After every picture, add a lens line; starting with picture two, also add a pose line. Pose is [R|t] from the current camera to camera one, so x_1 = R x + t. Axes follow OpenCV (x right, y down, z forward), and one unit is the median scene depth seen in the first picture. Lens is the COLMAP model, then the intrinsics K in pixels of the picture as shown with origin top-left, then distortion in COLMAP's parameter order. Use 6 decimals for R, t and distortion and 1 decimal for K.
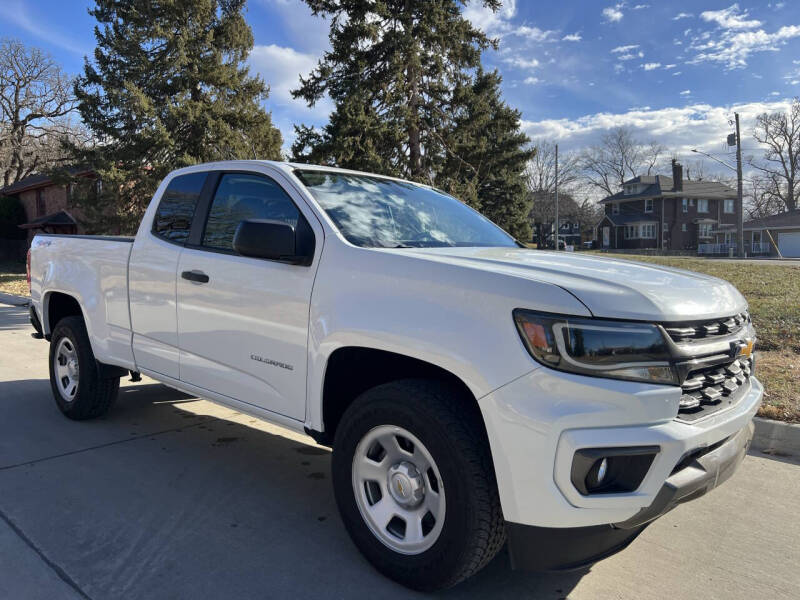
lens RADIAL K [[607.9, 0, 402.8], [0, 607.9, 300.7], [0, 0, 1]] dist [0.015510, -0.018182]
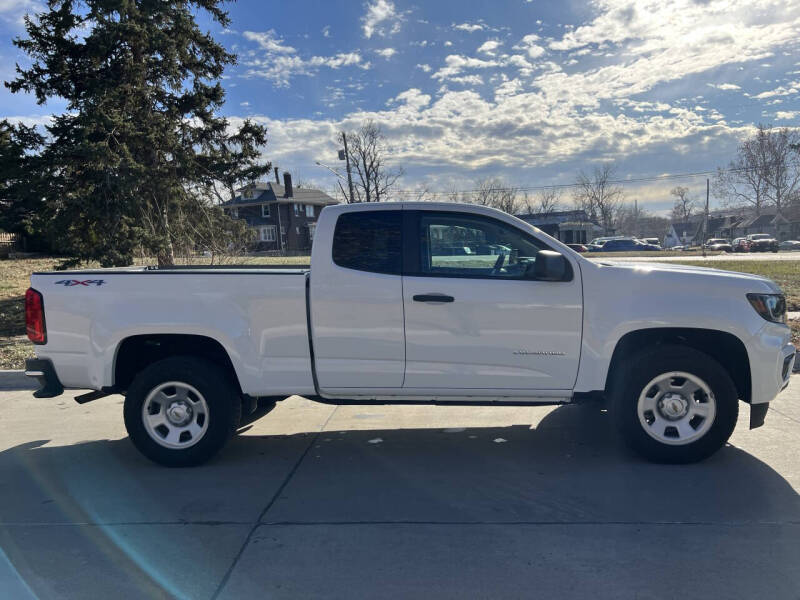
lens RADIAL K [[607.9, 0, 400.4], [0, 607.9, 280.7], [0, 0, 1]] dist [0.015510, -0.018182]
pose [[0.789876, -0.073115, 0.608893, -0.182973], [0.095470, 0.995423, -0.004318, -0.011170], [-0.605790, 0.061542, 0.793241, 0.015961]]
